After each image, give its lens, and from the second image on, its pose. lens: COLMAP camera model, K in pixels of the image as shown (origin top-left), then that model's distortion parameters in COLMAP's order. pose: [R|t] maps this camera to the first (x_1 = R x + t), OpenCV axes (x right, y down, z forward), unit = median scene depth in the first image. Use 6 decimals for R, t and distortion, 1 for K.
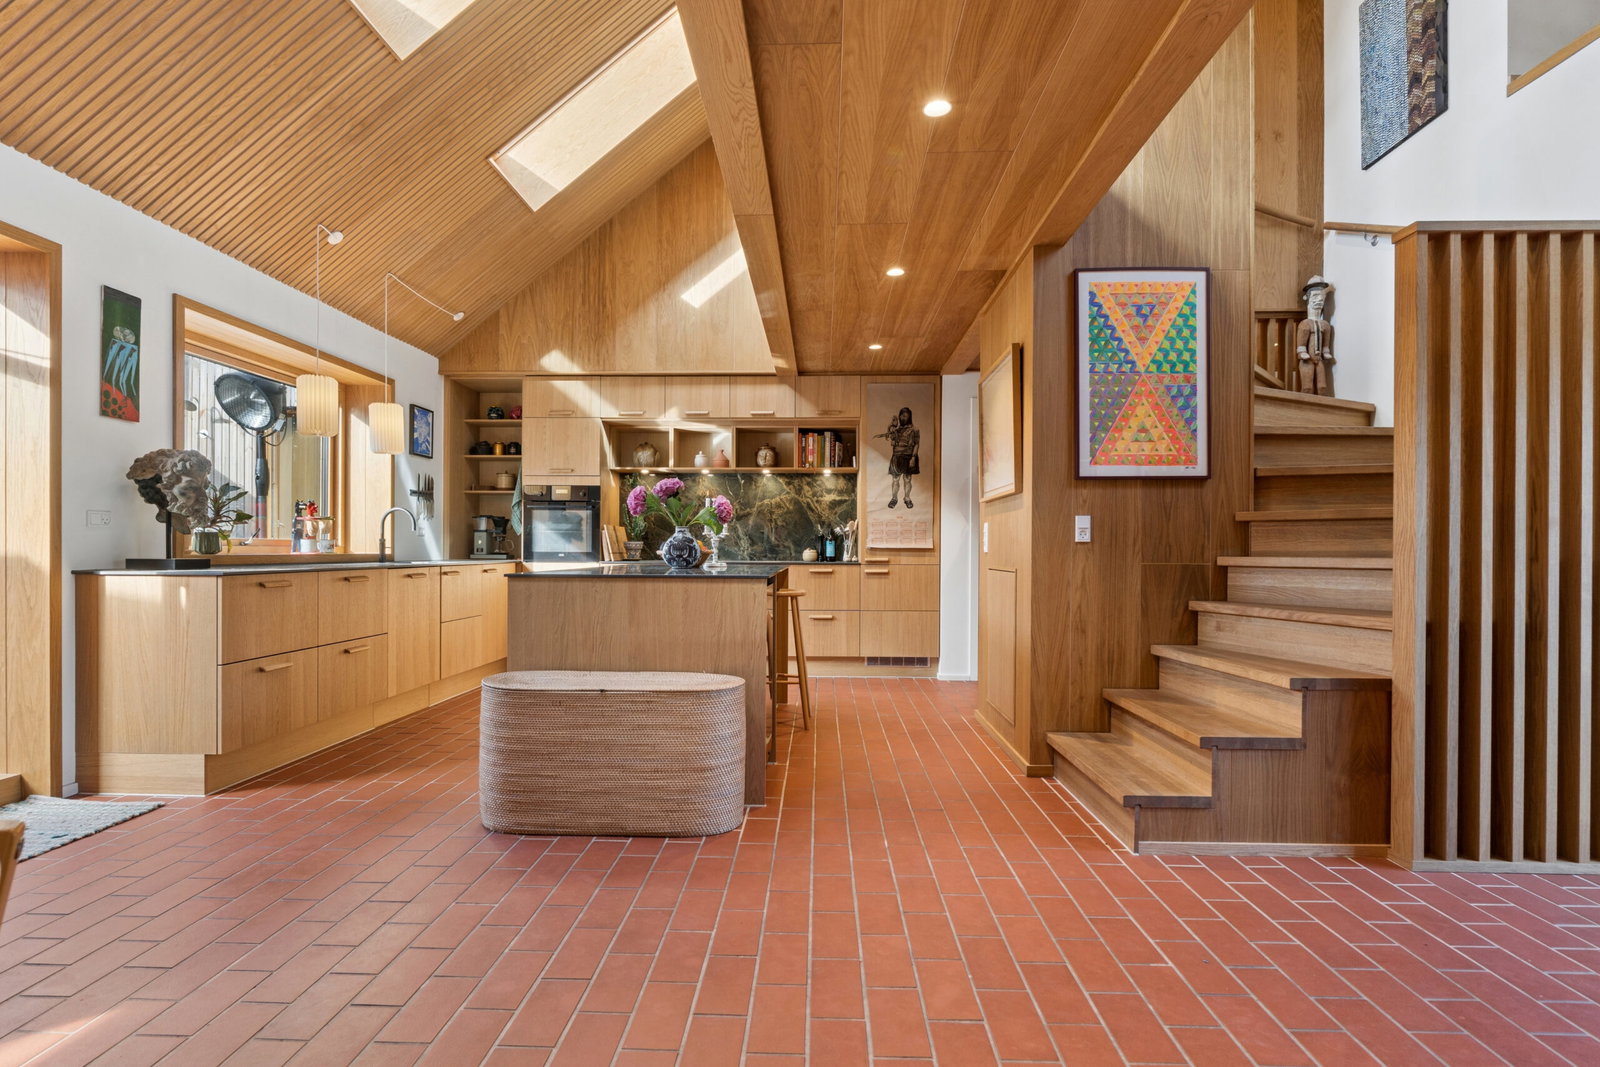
lens RADIAL K [[802.0, 0, 798.6], [0, 802.0, 559.8], [0, 0, 1]] dist [0.001436, 0.000145]
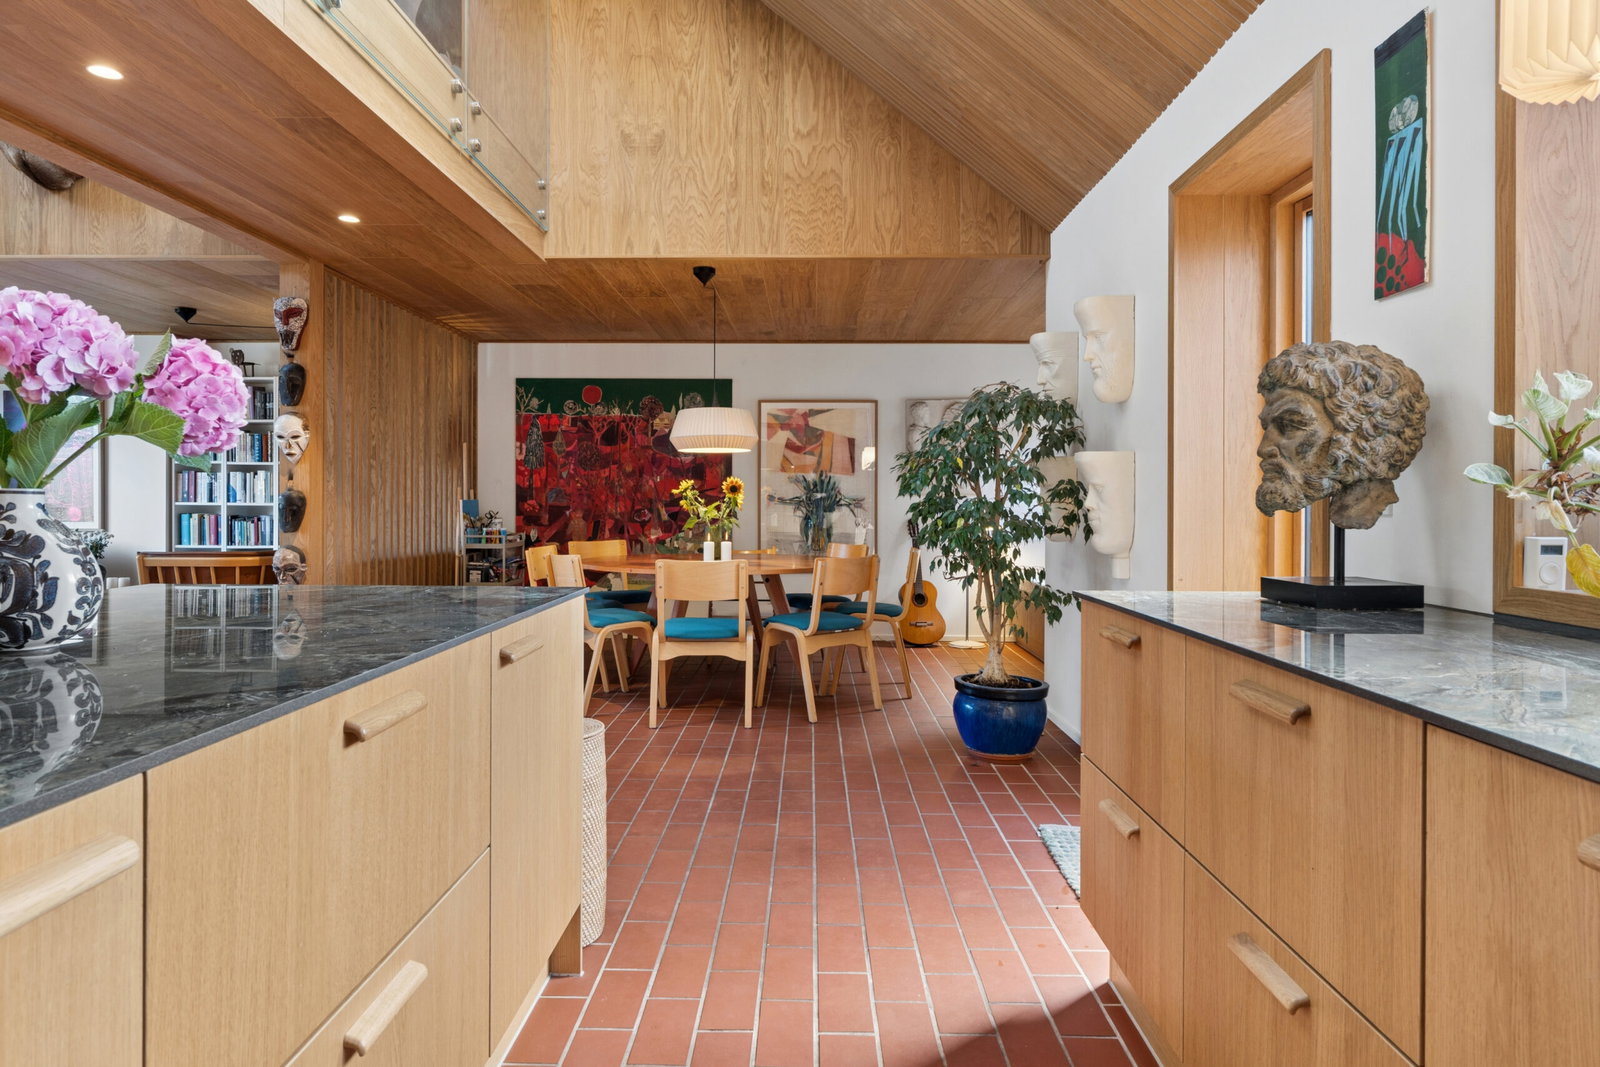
lens RADIAL K [[993.9, 0, 799.6], [0, 993.9, 496.2], [0, 0, 1]] dist [0.000135, 0.000044]
pose [[-0.999859, -0.008460, -0.014523, -0.467349], [-0.008615, 0.999906, 0.010630, -0.054266], [0.014432, 0.010753, -0.999838, 1.577037]]
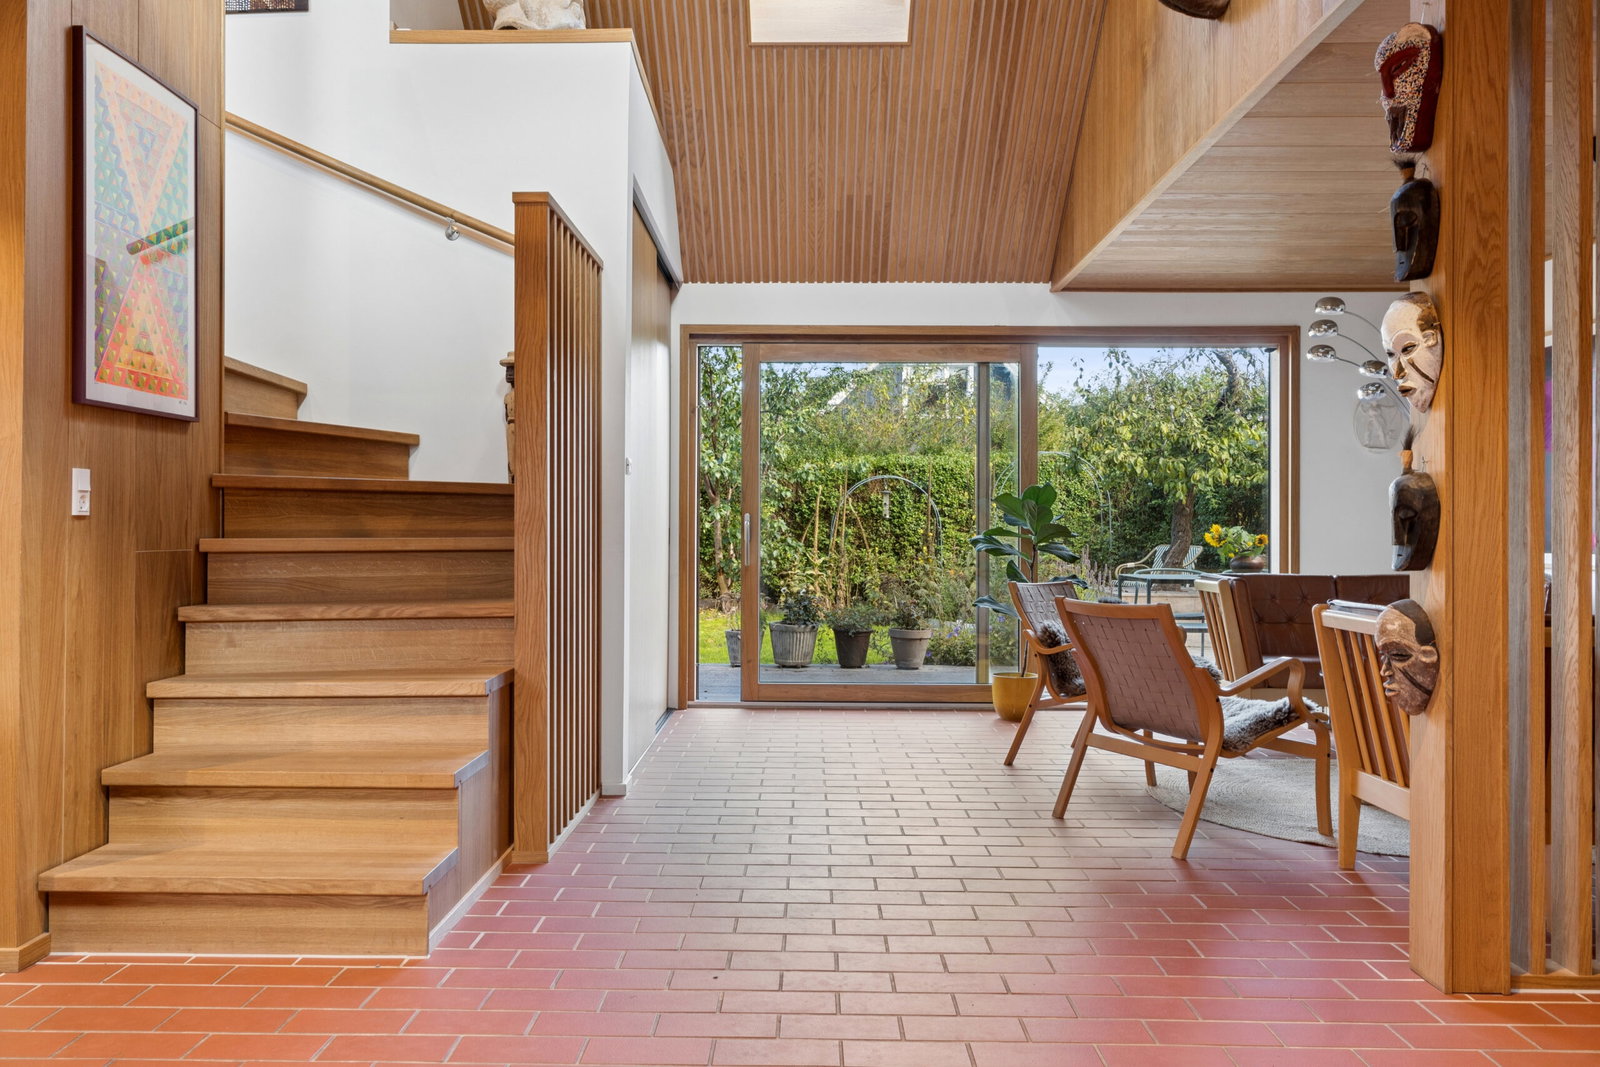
lens RADIAL K [[1197.3, 0, 800.0], [0, 1197.3, 533.5], [0, 0, 1]] dist [-0.002373, -0.002057]
pose [[-0.020327, -0.009311, 0.999750, -0.496786], [0.008147, 0.999922, 0.009478, -0.013756], [-0.999760, 0.008337, -0.020249, 0.520659]]
